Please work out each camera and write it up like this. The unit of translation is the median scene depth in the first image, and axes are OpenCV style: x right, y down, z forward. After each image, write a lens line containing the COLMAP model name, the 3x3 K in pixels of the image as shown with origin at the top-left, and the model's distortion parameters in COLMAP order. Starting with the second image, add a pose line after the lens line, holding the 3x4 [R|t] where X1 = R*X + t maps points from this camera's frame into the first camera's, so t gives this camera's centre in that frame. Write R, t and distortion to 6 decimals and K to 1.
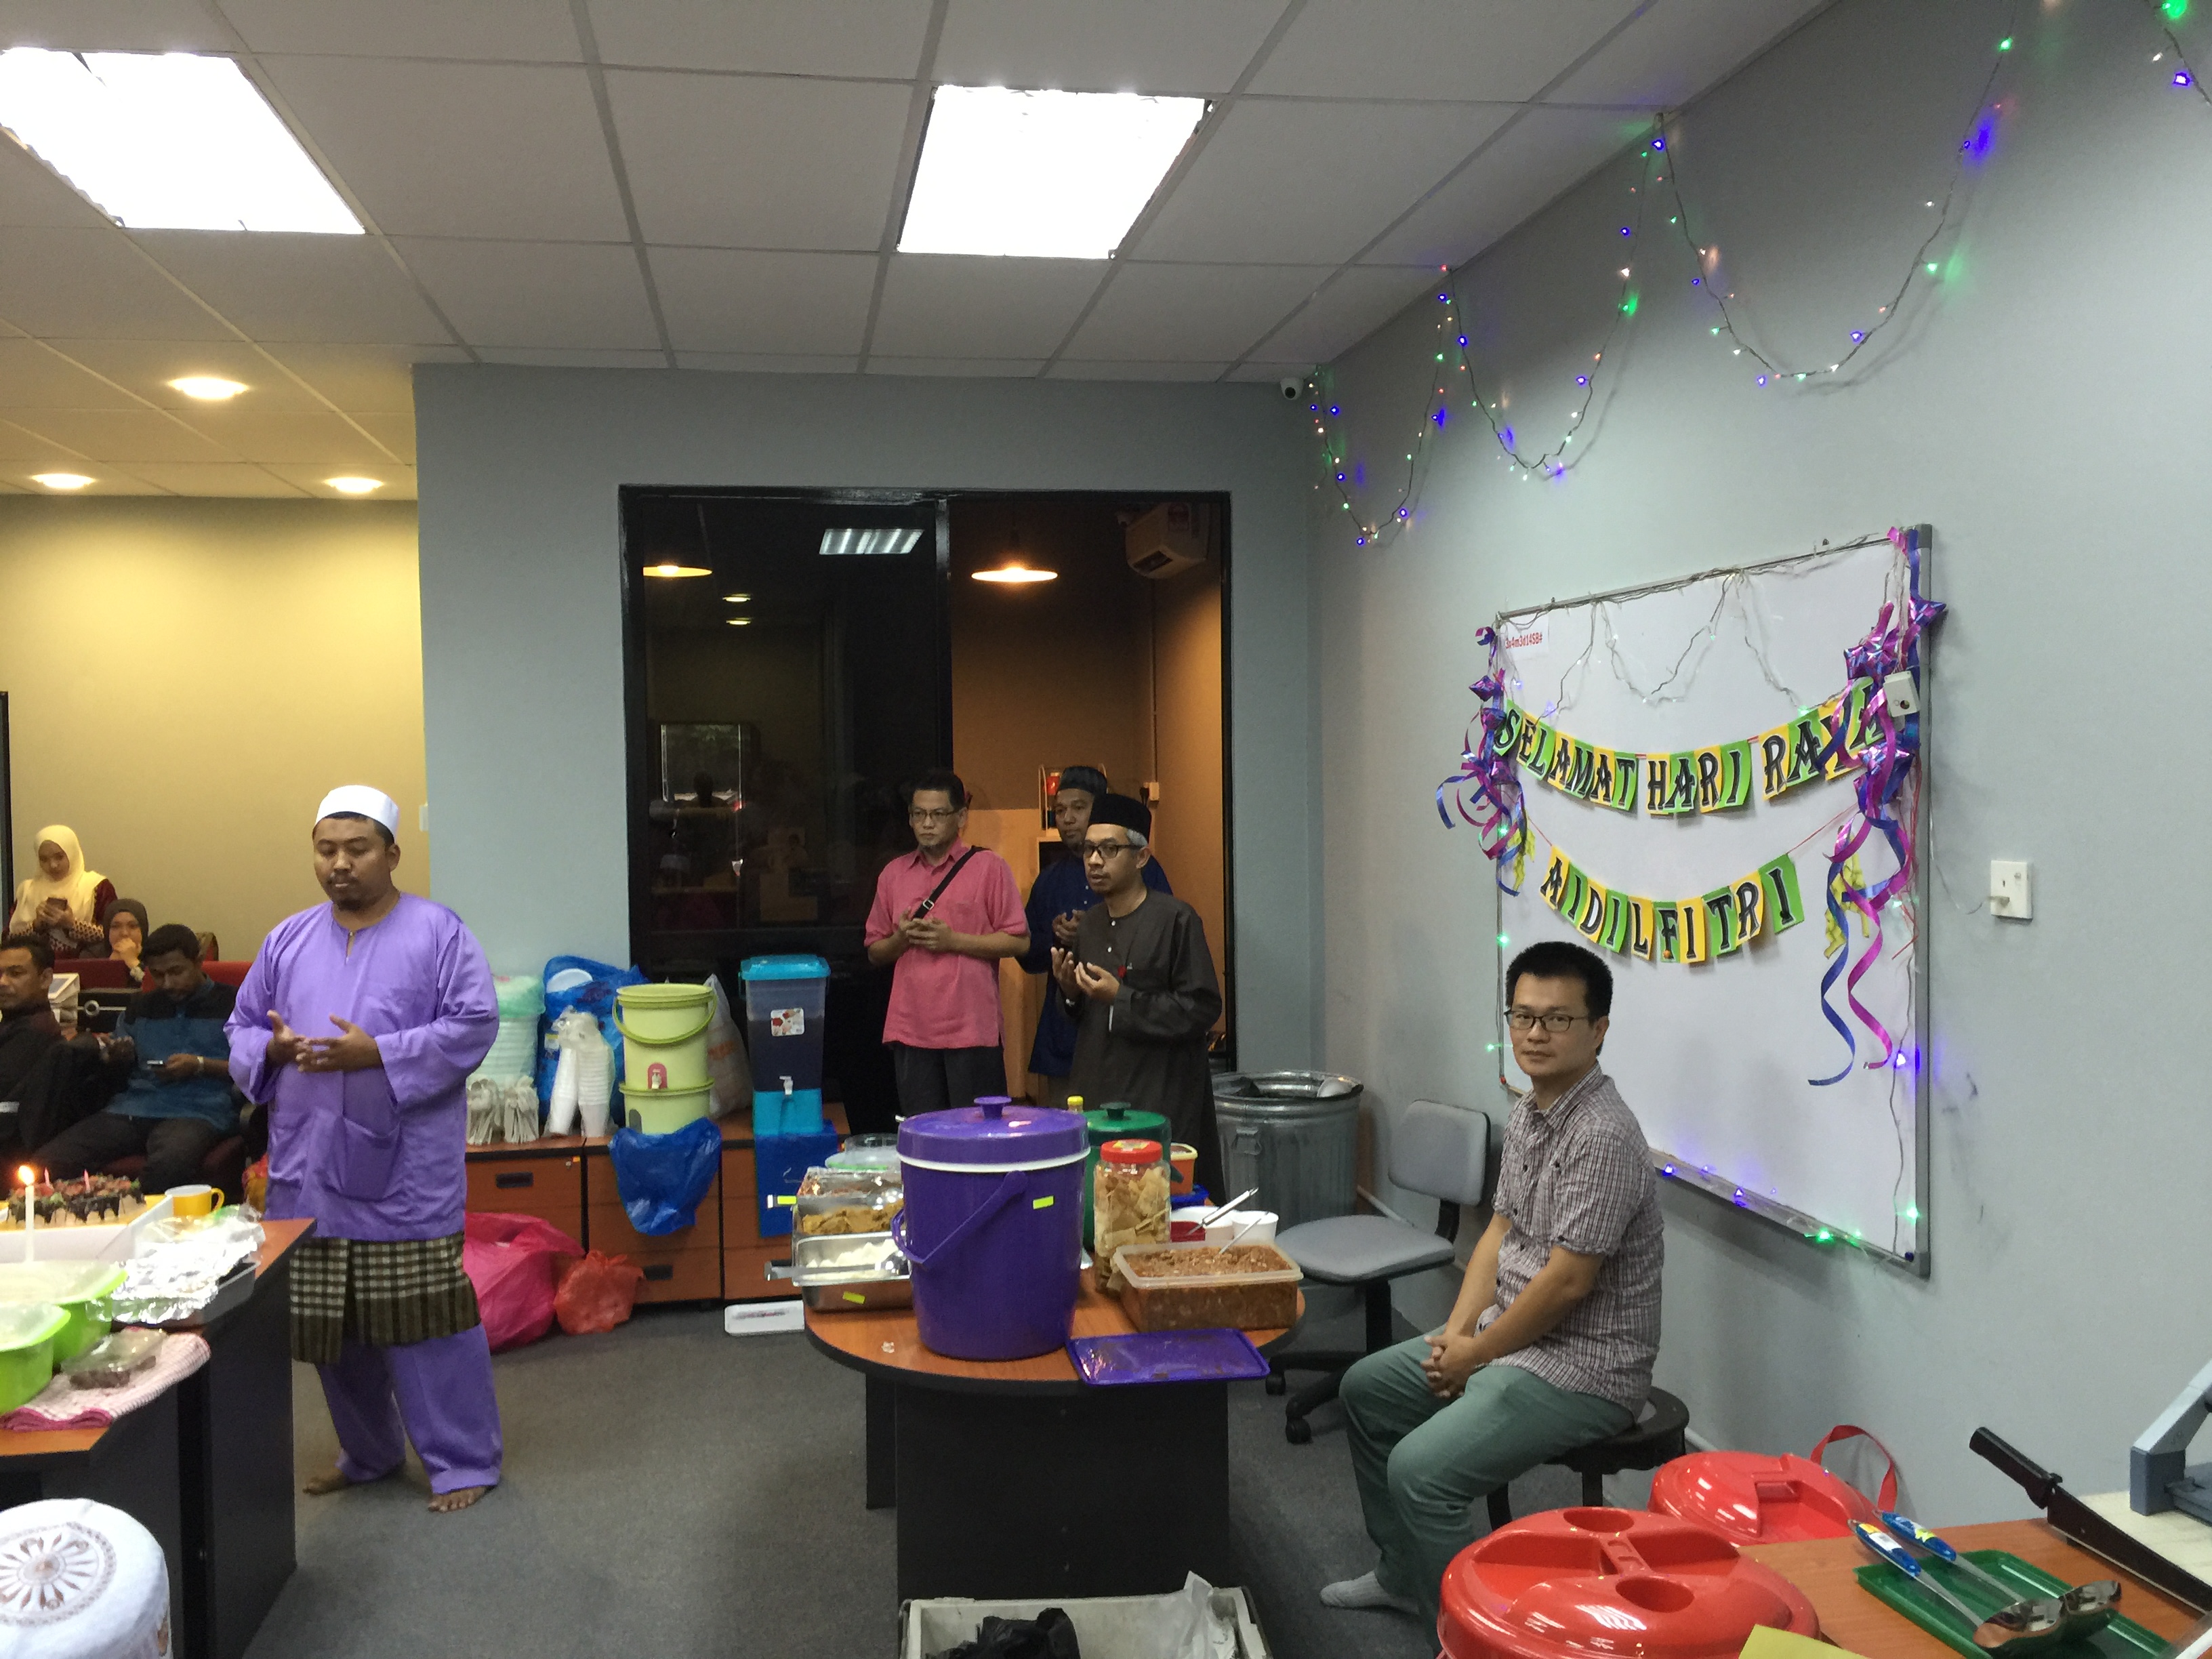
lens RADIAL K [[1920.2, 0, 1067.9], [0, 1920.2, 820.6], [0, 0, 1]] dist [0.193670, -0.235487]
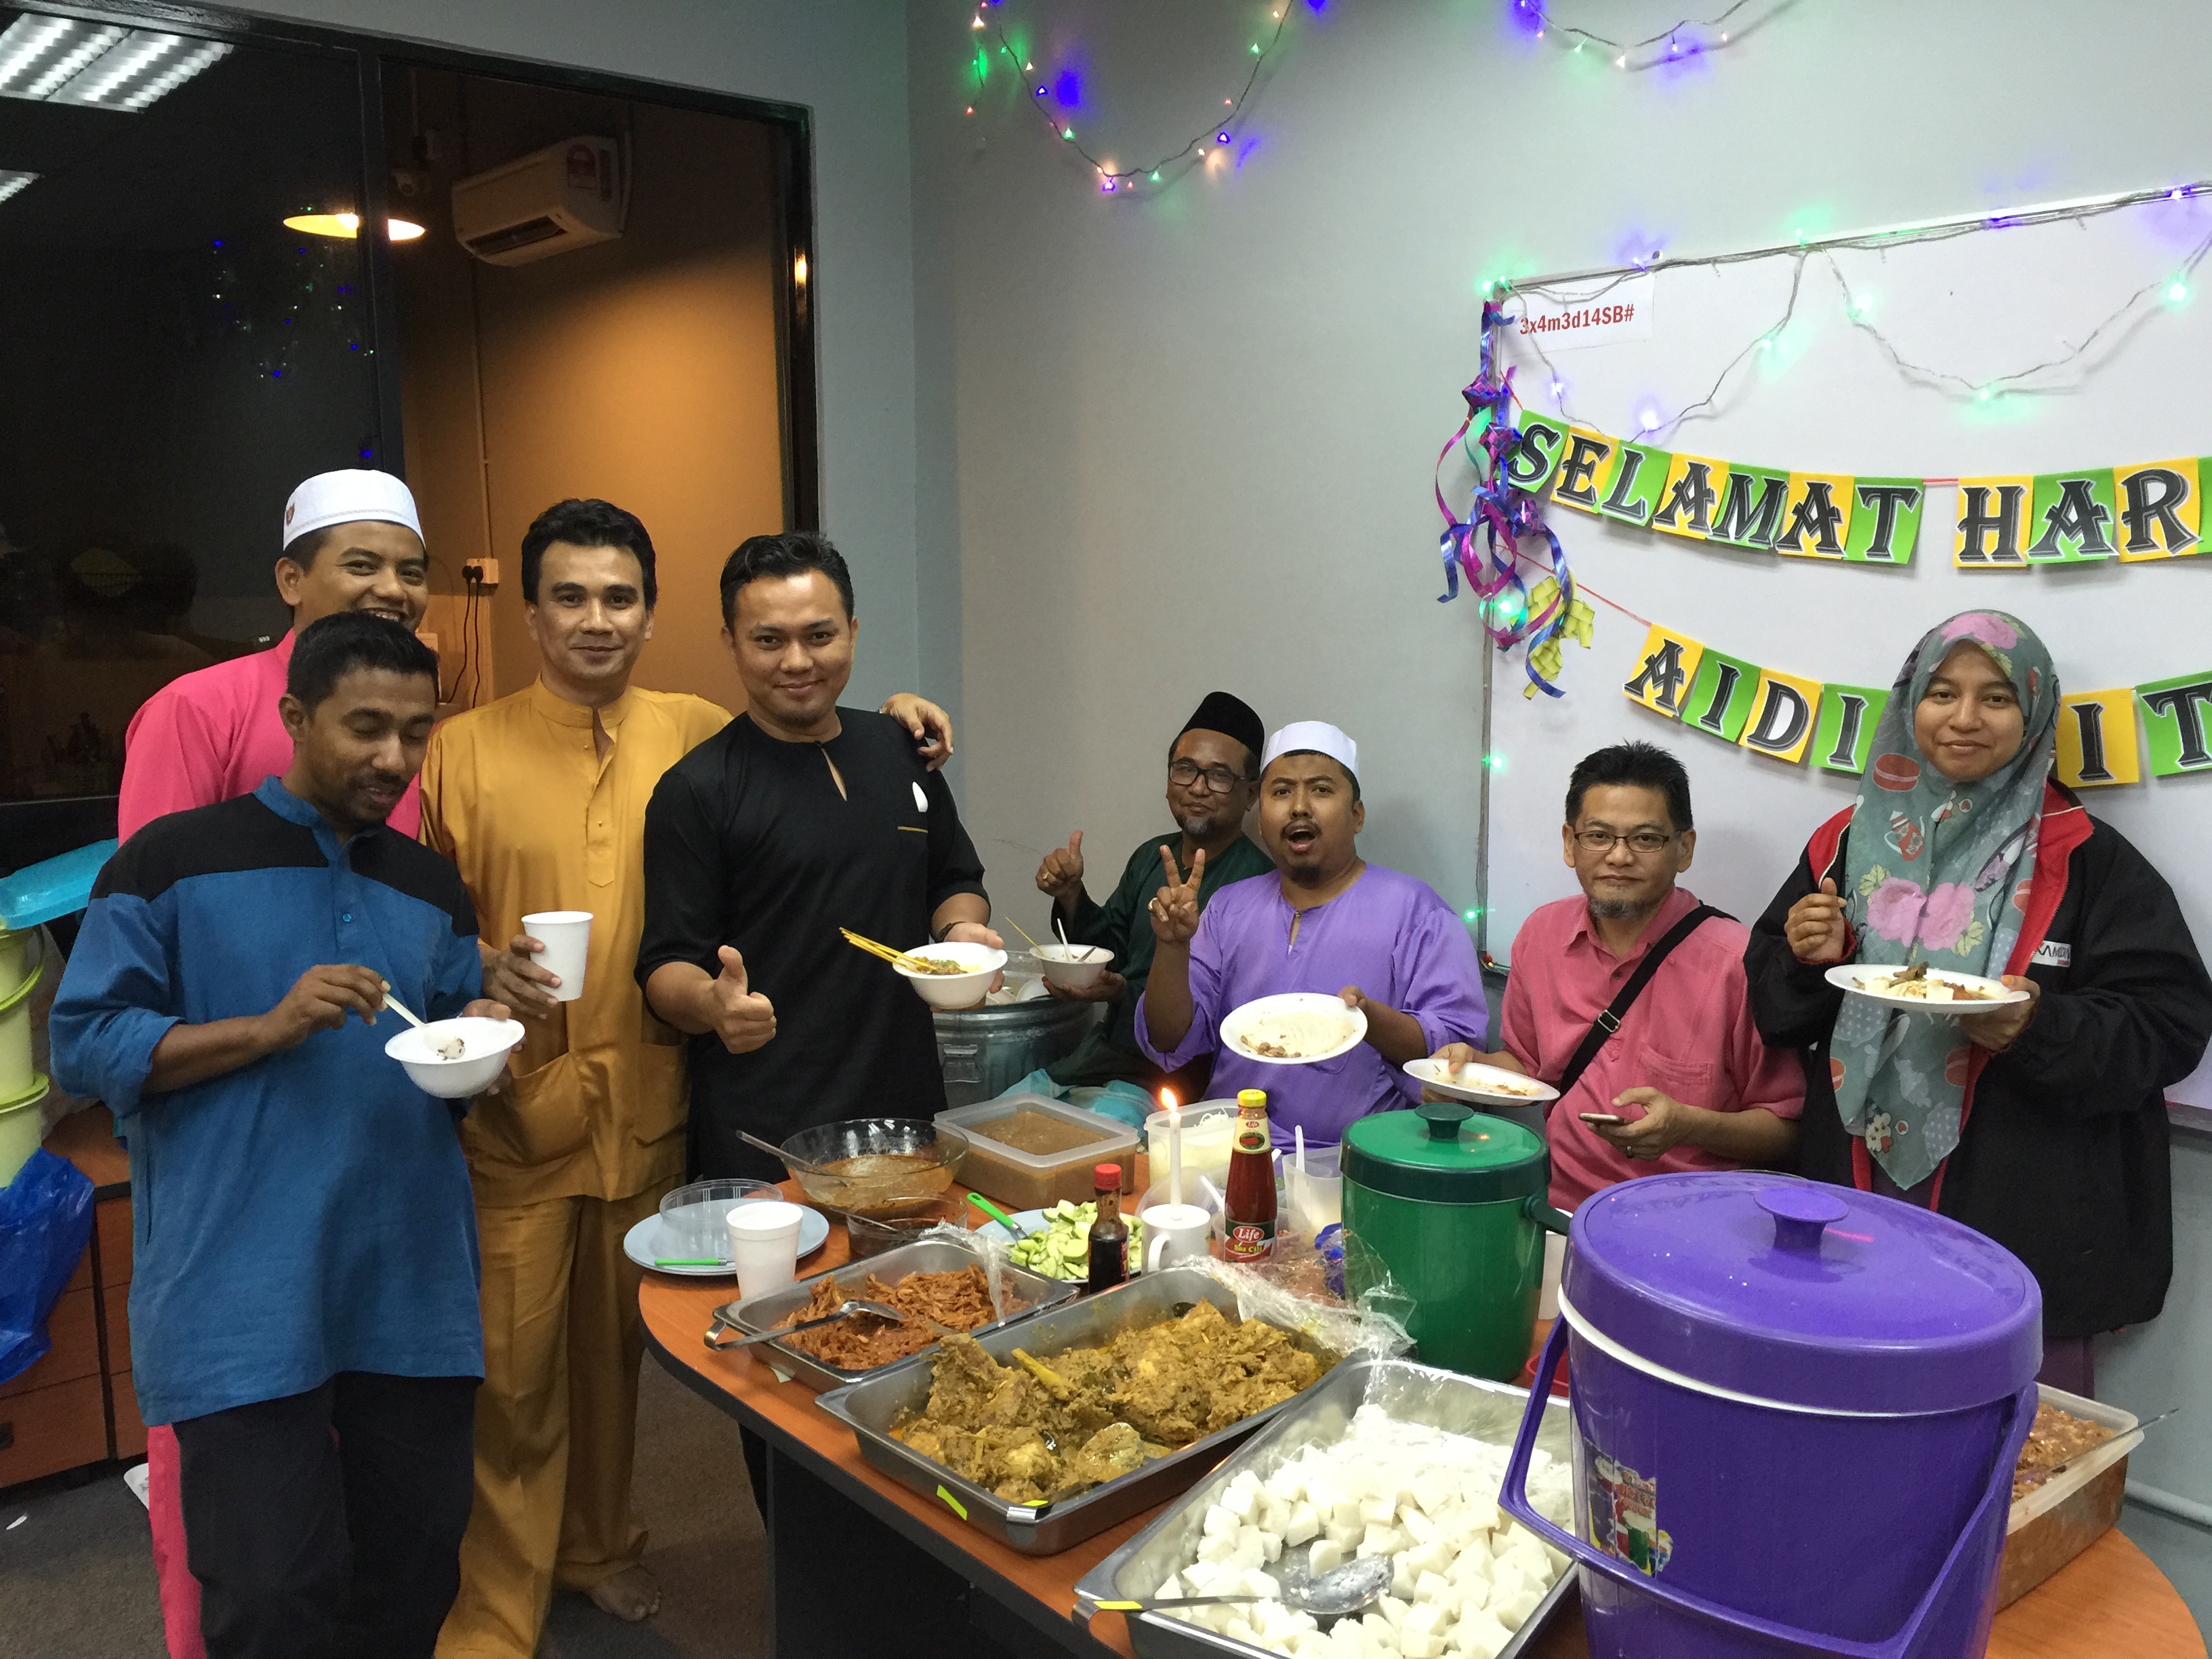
lens RADIAL K [[1926.4, 0, 1106.0], [0, 1926.4, 829.5], [0, 0, 1]] dist [0.097331, -0.153790]
pose [[0.860384, -0.061288, 0.505948, -0.307218], [0.007896, 0.994227, 0.107009, 0.012130], [-0.509586, -0.088074, 0.855900, 0.573954]]
